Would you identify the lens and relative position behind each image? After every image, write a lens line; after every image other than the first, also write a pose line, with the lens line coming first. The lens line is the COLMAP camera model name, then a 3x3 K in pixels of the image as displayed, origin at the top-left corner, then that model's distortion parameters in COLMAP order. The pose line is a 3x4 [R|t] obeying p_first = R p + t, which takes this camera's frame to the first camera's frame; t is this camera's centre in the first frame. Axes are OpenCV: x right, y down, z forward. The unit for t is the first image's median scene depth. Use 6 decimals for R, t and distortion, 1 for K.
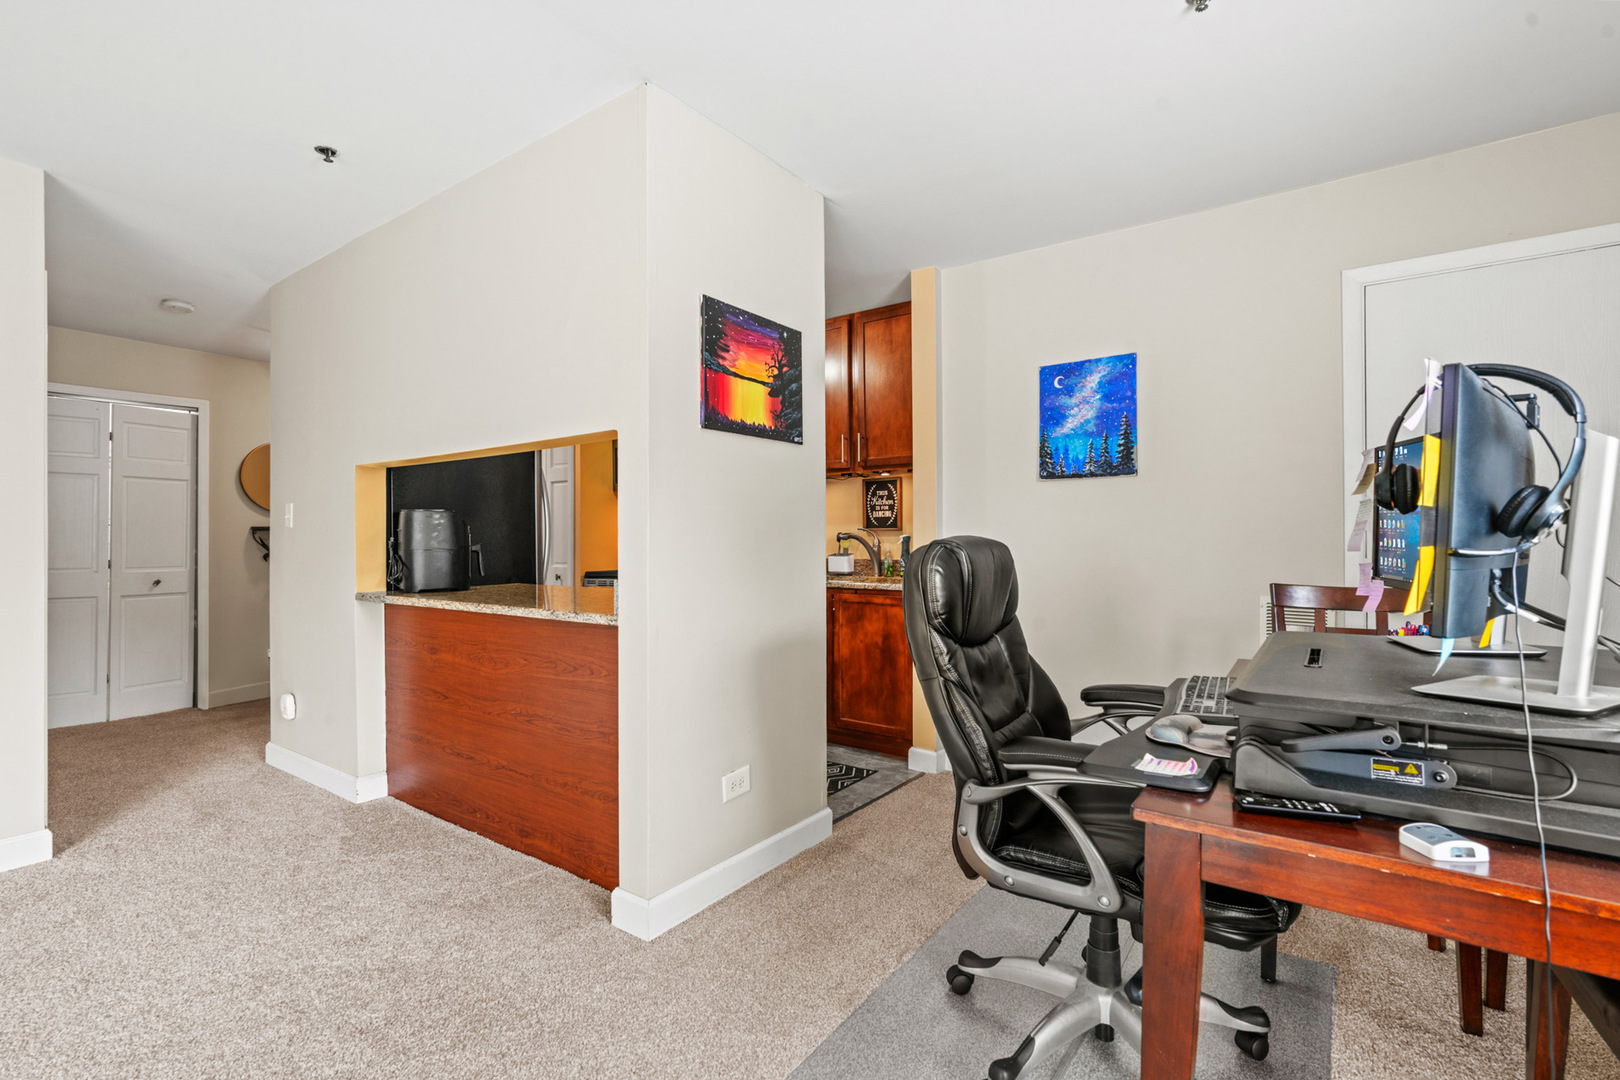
lens RADIAL K [[739.2, 0, 809.7], [0, 739.2, 538.2], [0, 0, 1]] dist [-0.010745, 0.004811]
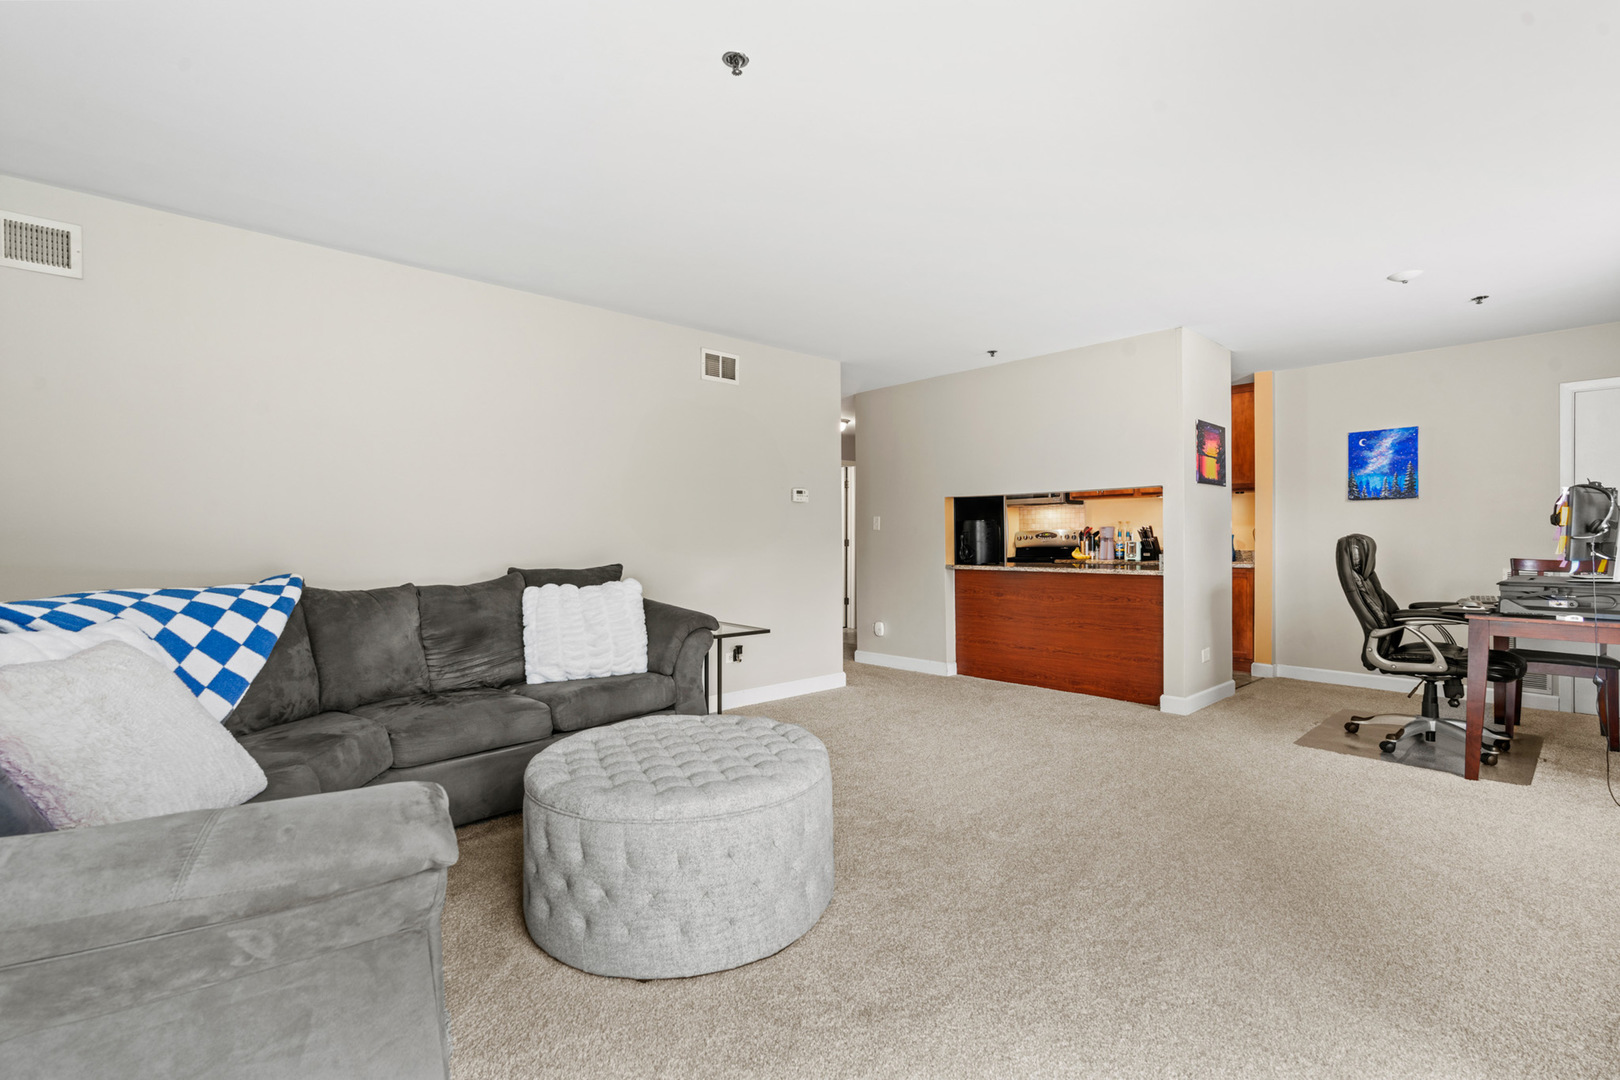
lens RADIAL K [[739.2, 0, 801.6], [0, 739.2, 545.7], [0, 0, 1]] dist [-0.010745, 0.004811]
pose [[0.979485, 0.001277, -0.201511, -0.590211], [0.000683, 0.999953, 0.009658, 0.006153], [0.201514, -0.009598, 0.979439, -0.922106]]
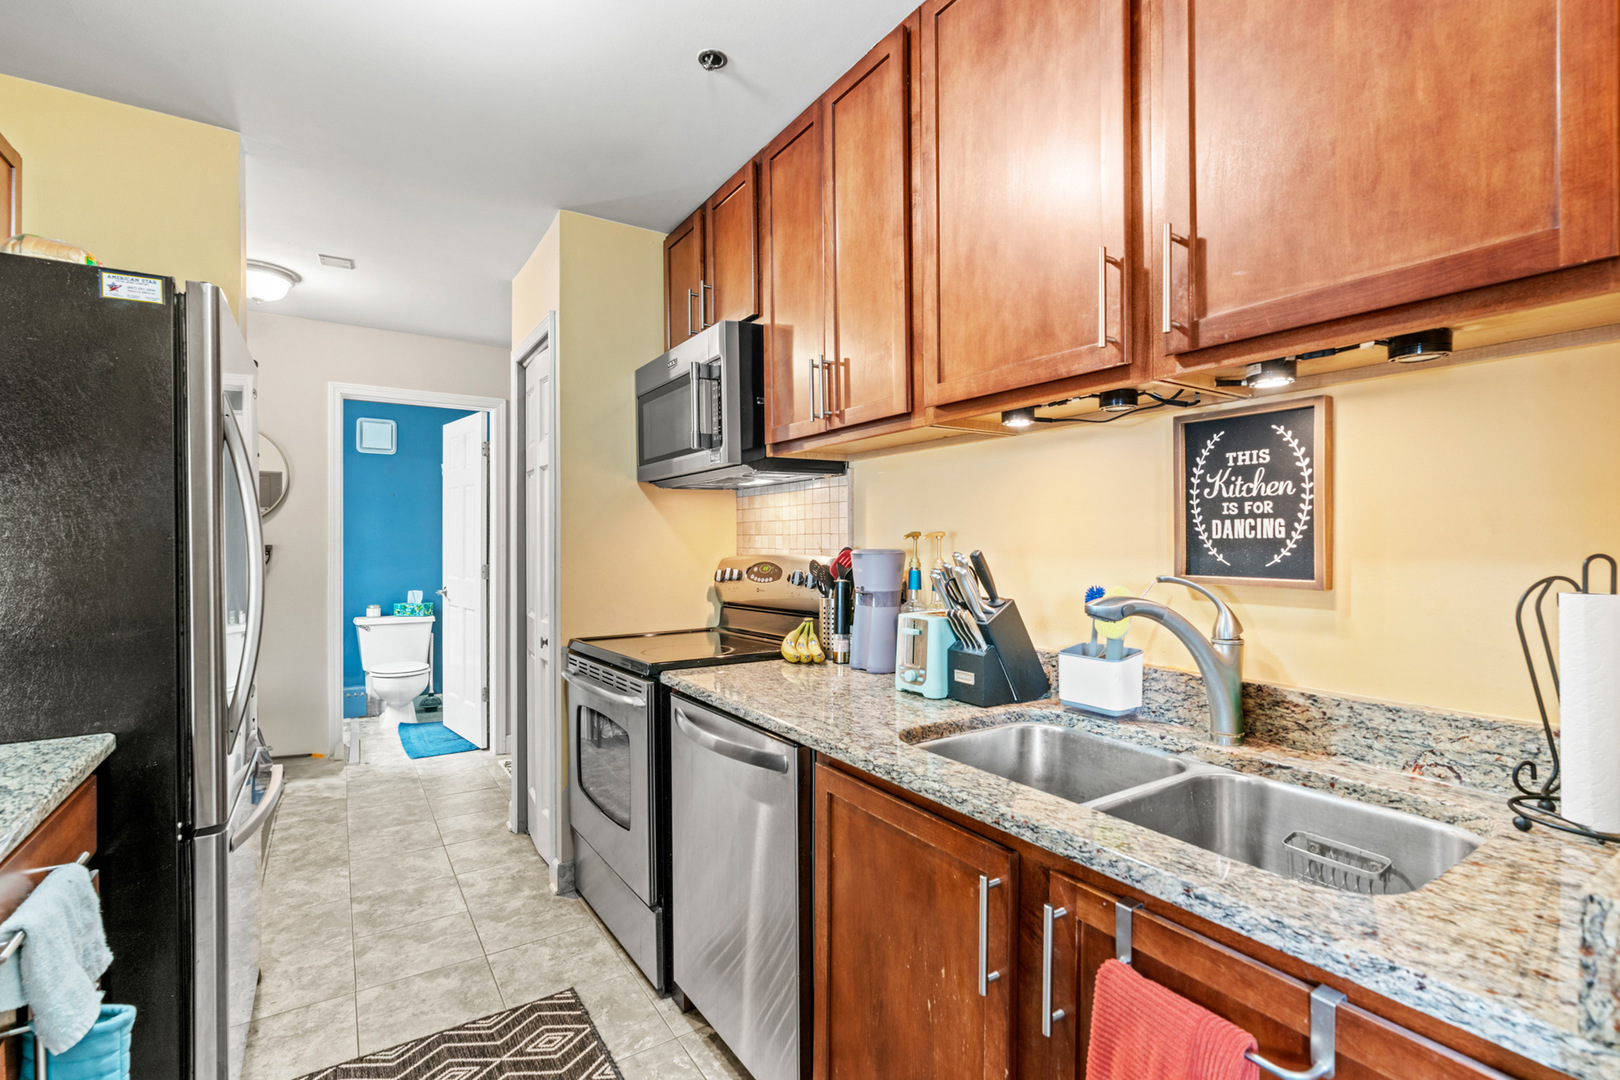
lens RADIAL K [[739.2, 0, 819.2], [0, 739.2, 548.2], [0, 0, 1]] dist [-0.010745, 0.004811]
pose [[0.936434, 0.006825, -0.350778, 0.056898], [-0.004317, 0.999959, 0.007933, -0.036902], [0.350817, -0.005915, 0.936425, 0.921242]]
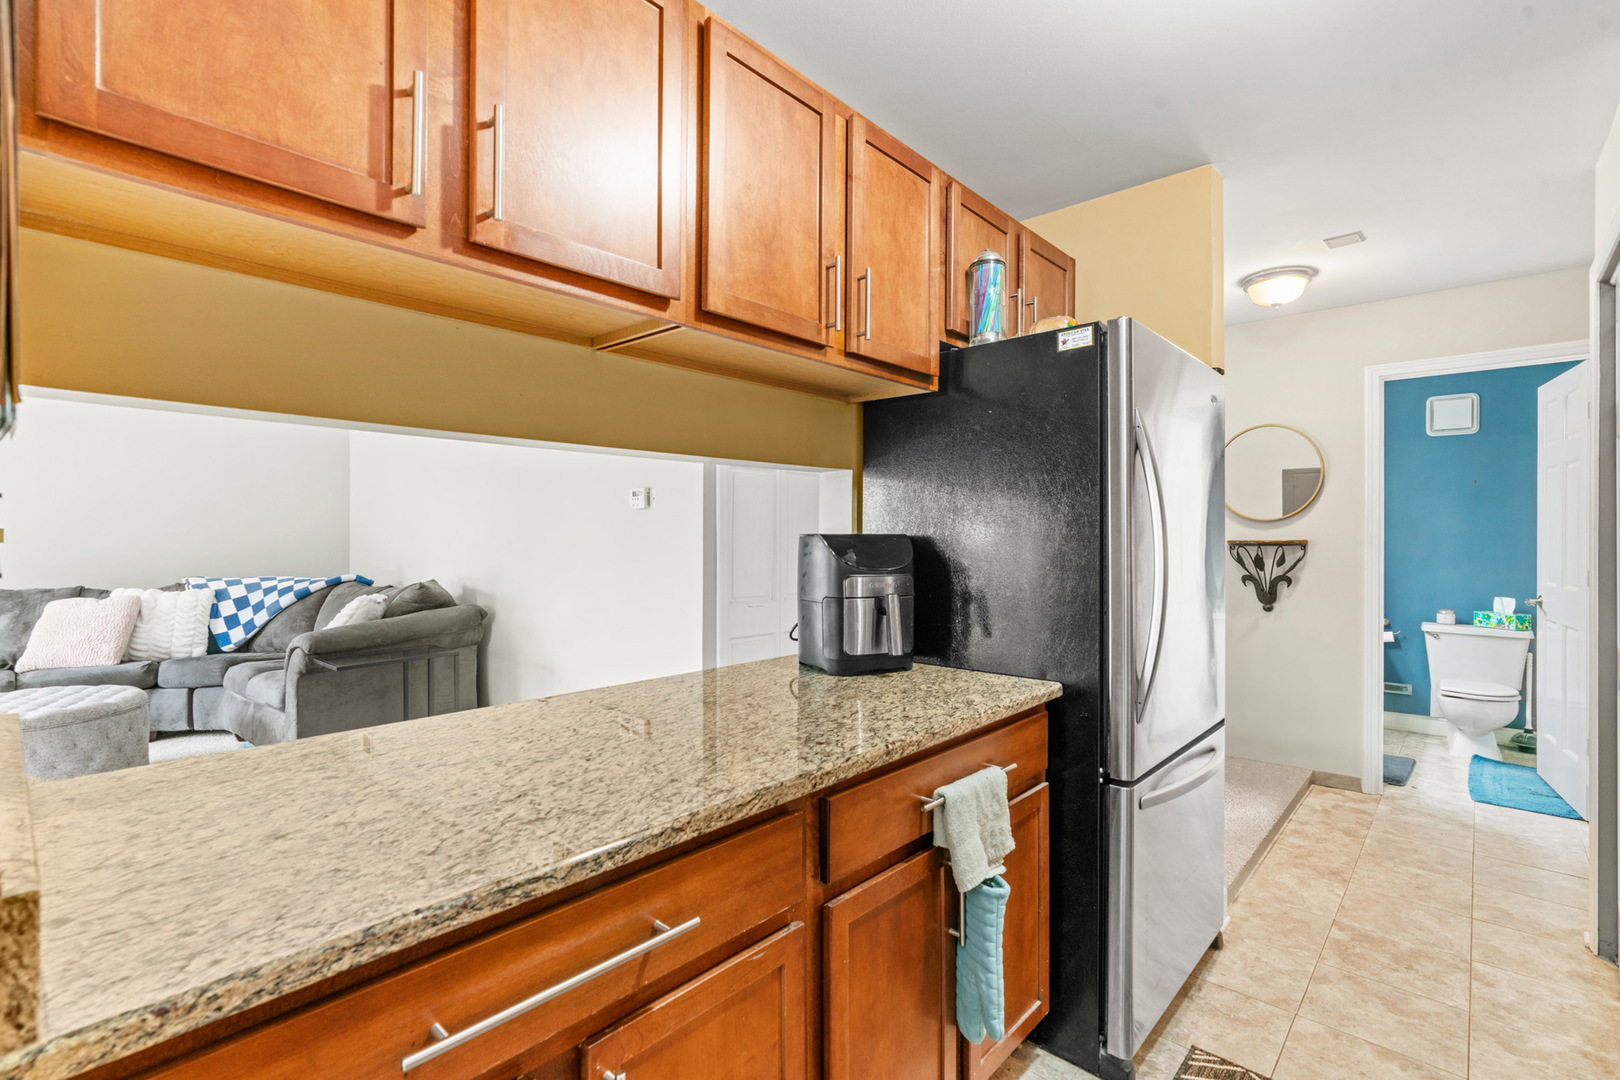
lens RADIAL K [[739.2, 0, 814.6], [0, 739.2, 535.2], [0, 0, 1]] dist [-0.010745, 0.004811]
pose [[-0.113332, 0.001650, -0.993556, 0.144699], [-0.002977, 0.999994, 0.002001, -0.037385], [0.993553, 0.003185, -0.113326, 1.183206]]
